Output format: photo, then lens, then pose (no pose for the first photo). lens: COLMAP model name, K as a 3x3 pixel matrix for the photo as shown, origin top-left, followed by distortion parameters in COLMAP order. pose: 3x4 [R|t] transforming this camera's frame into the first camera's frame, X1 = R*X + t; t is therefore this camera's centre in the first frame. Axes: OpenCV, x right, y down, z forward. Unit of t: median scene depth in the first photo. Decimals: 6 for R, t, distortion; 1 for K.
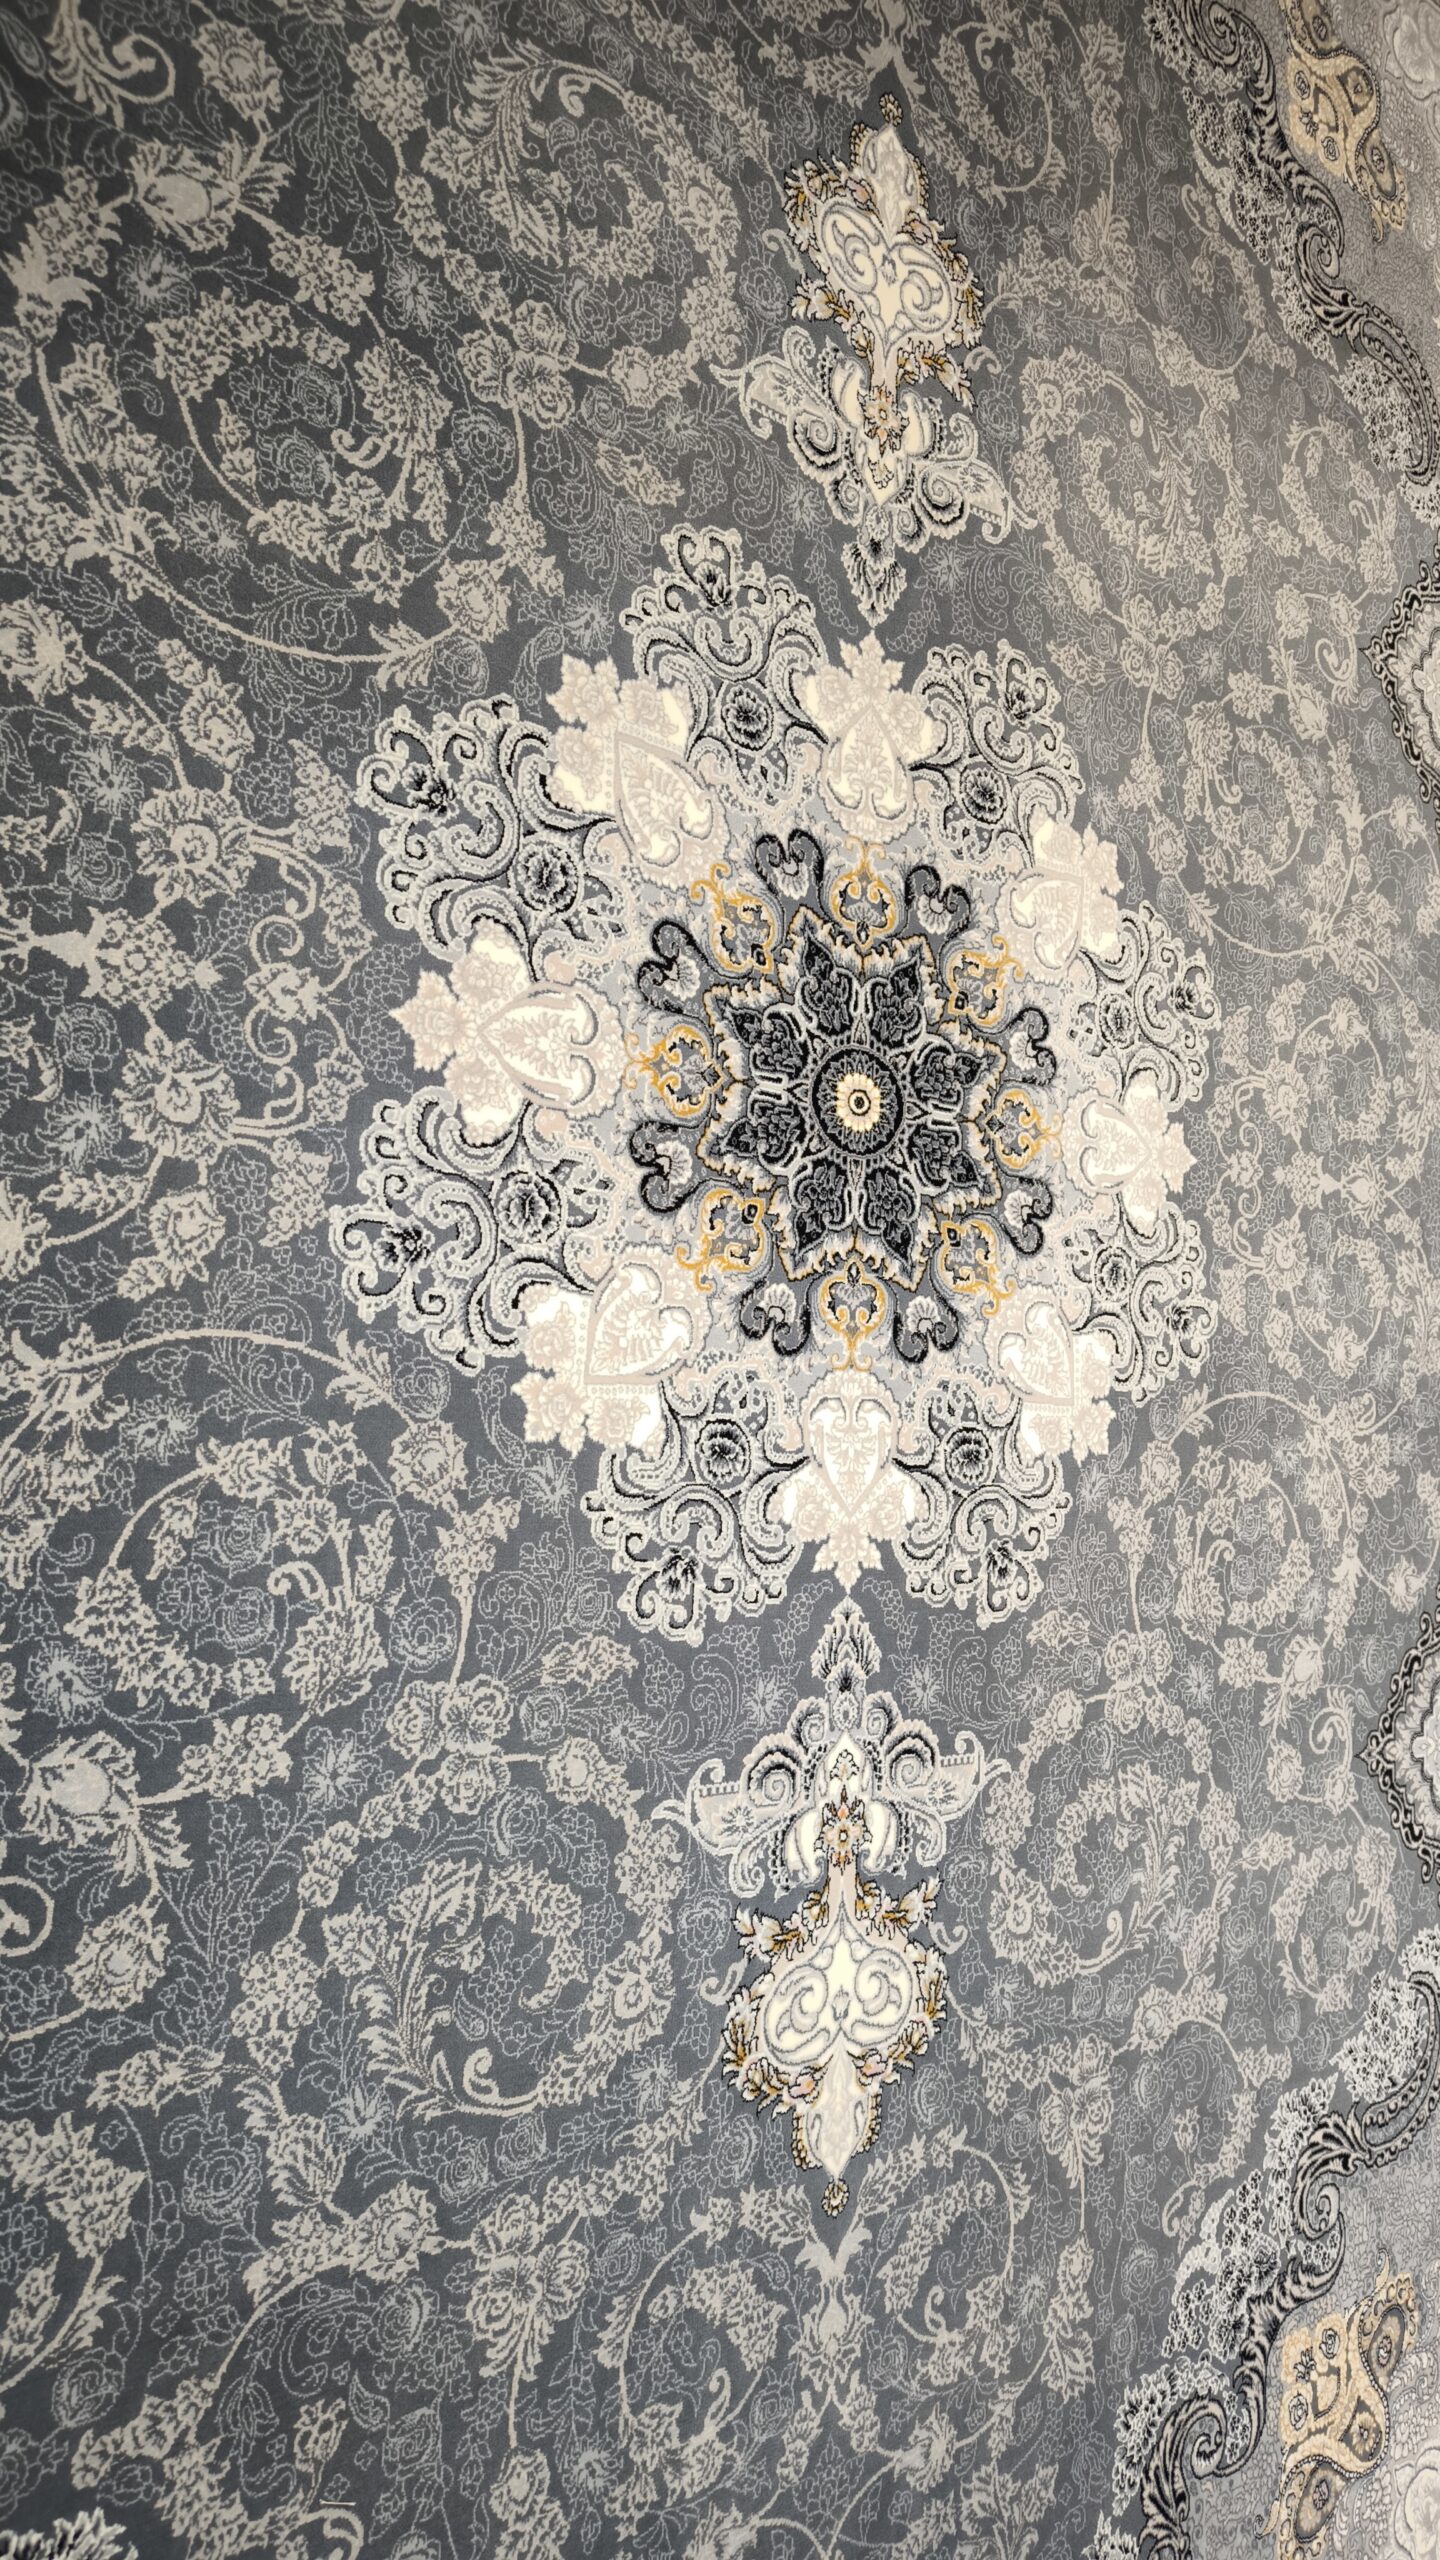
lens RADIAL K [[1806.1, 0, 715.8], [0, 1806.1, 1263.9], [0, 0, 1]] dist [0.036161, -0.026591]
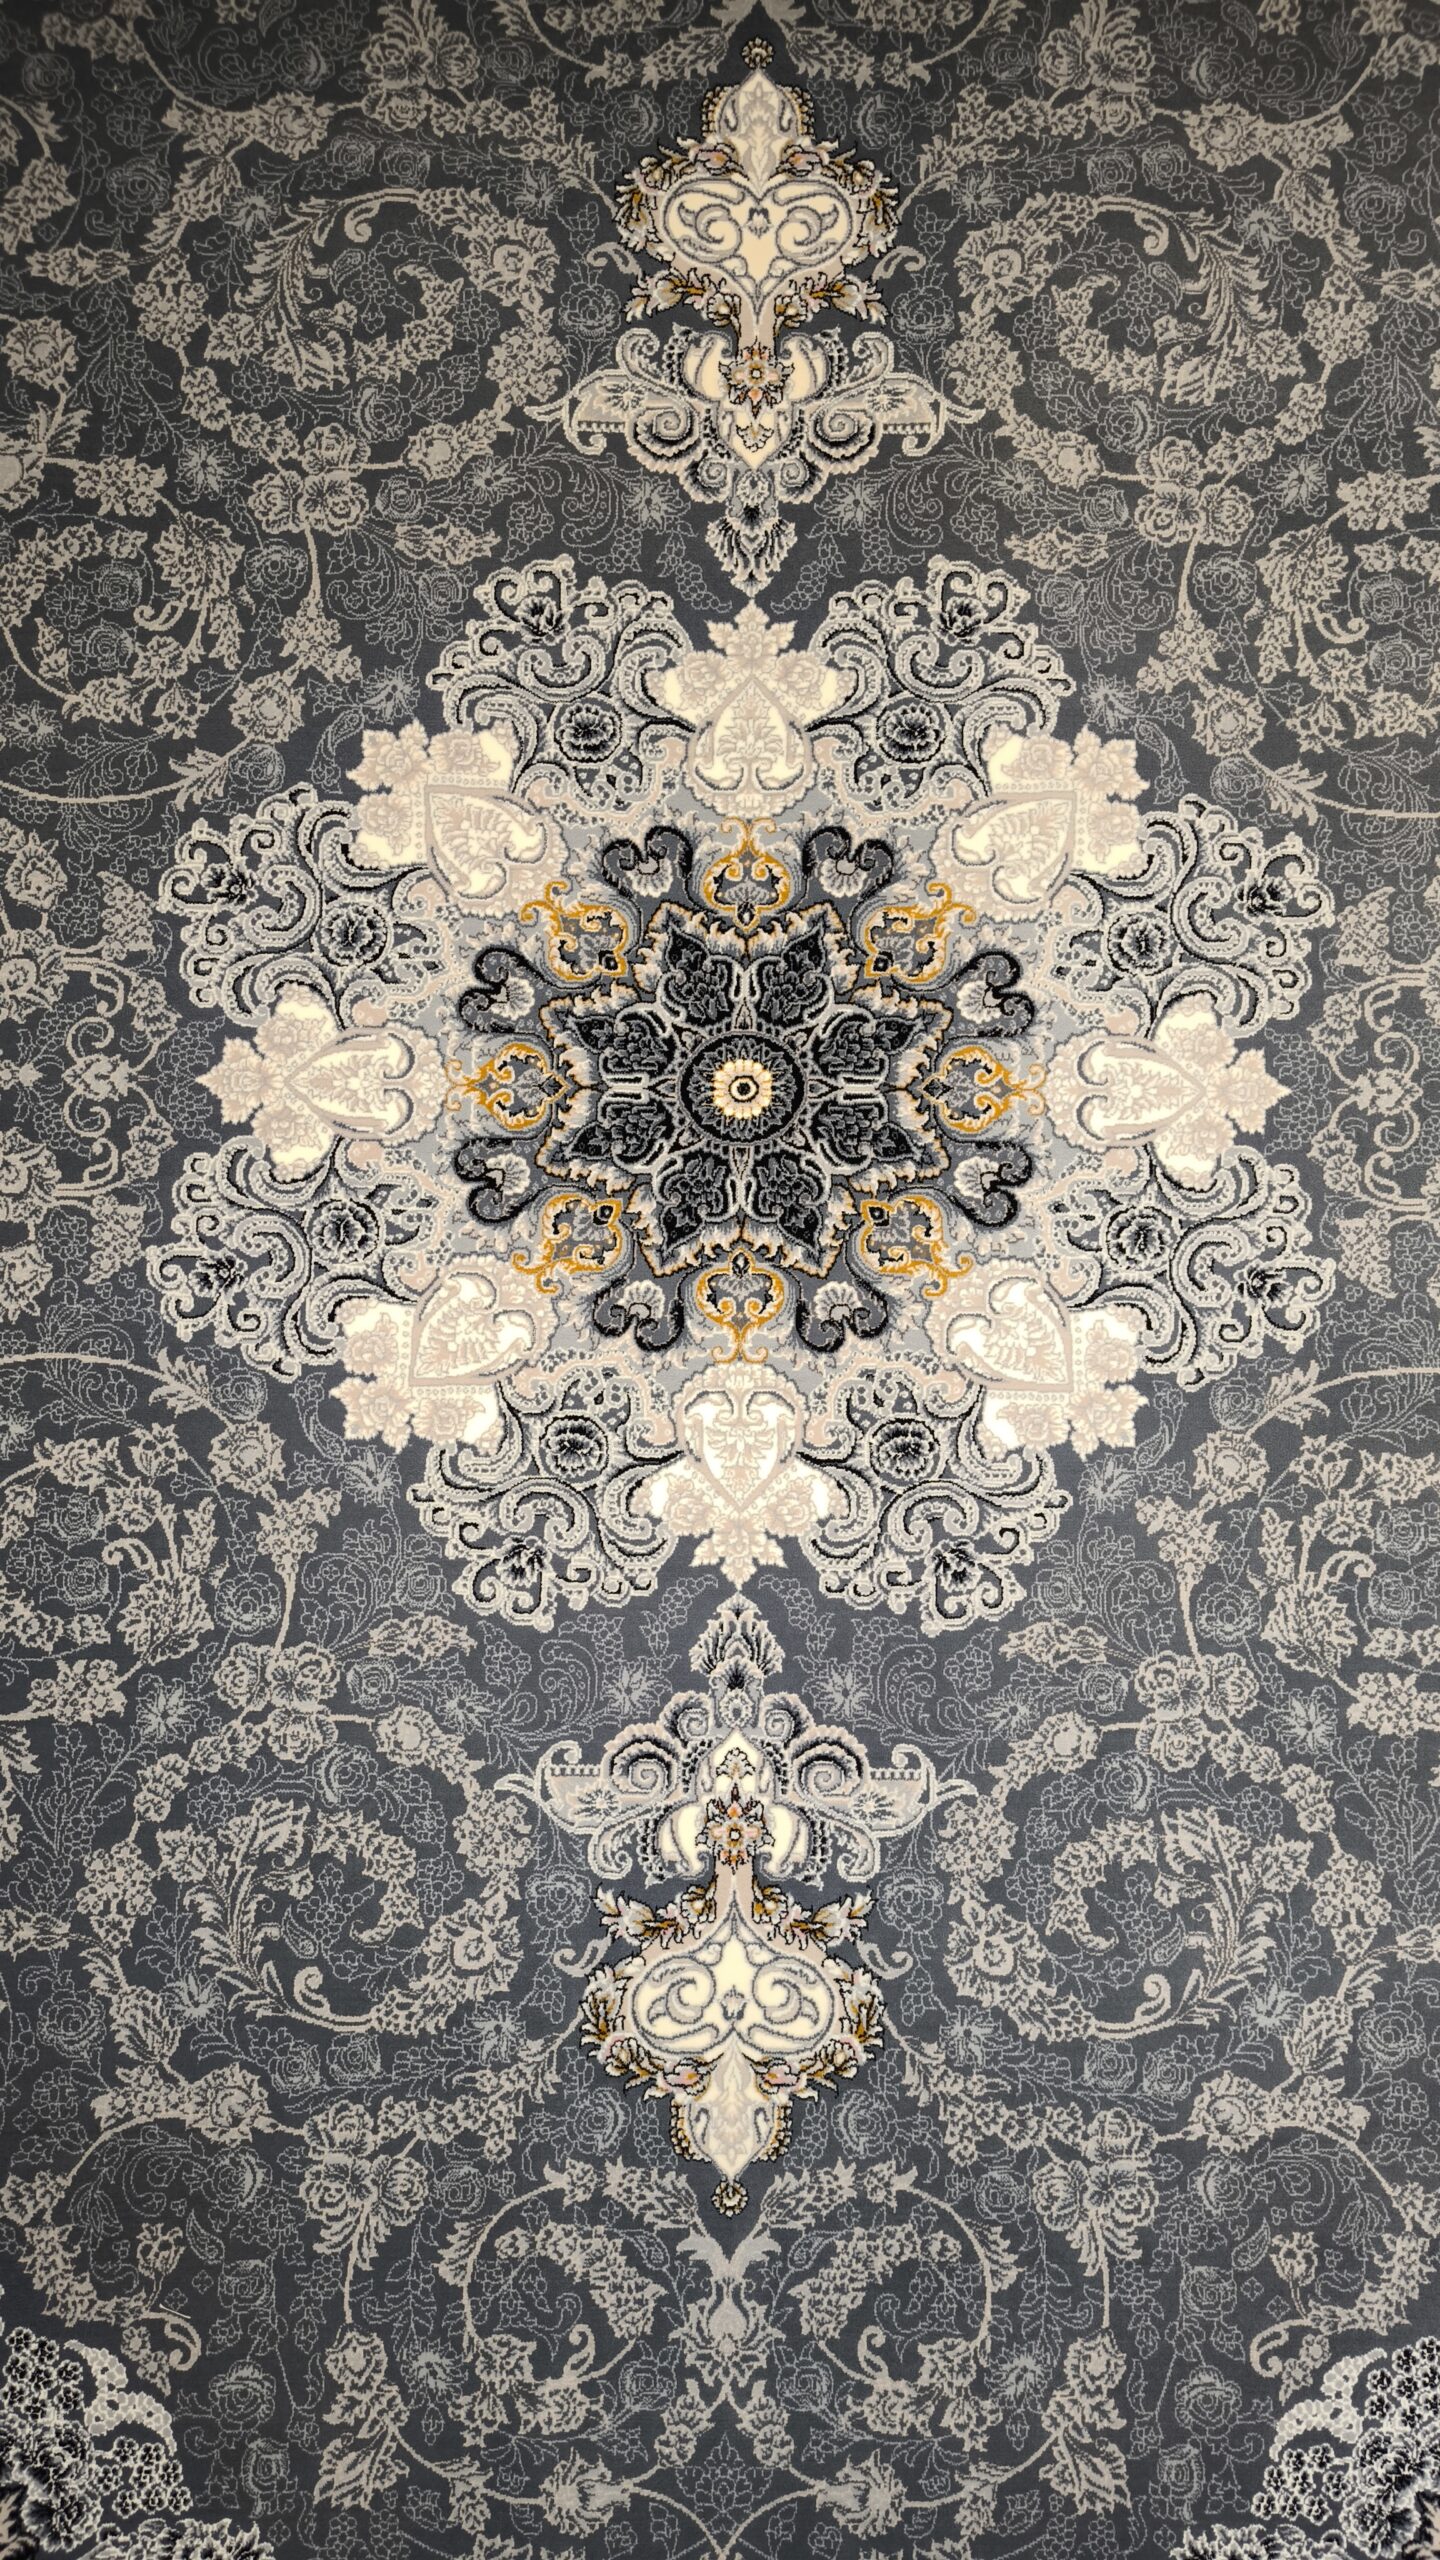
lens RADIAL K [[1806.1, 0, 715.8], [0, 1806.1, 1263.9], [0, 0, 1]] dist [0.036161, -0.026591]
pose [[0.786768, -0.062692, -0.614057, 0.740314], [0.068443, 0.997555, -0.014153, 0.020228], [0.613442, -0.030893, 0.789135, 0.242033]]
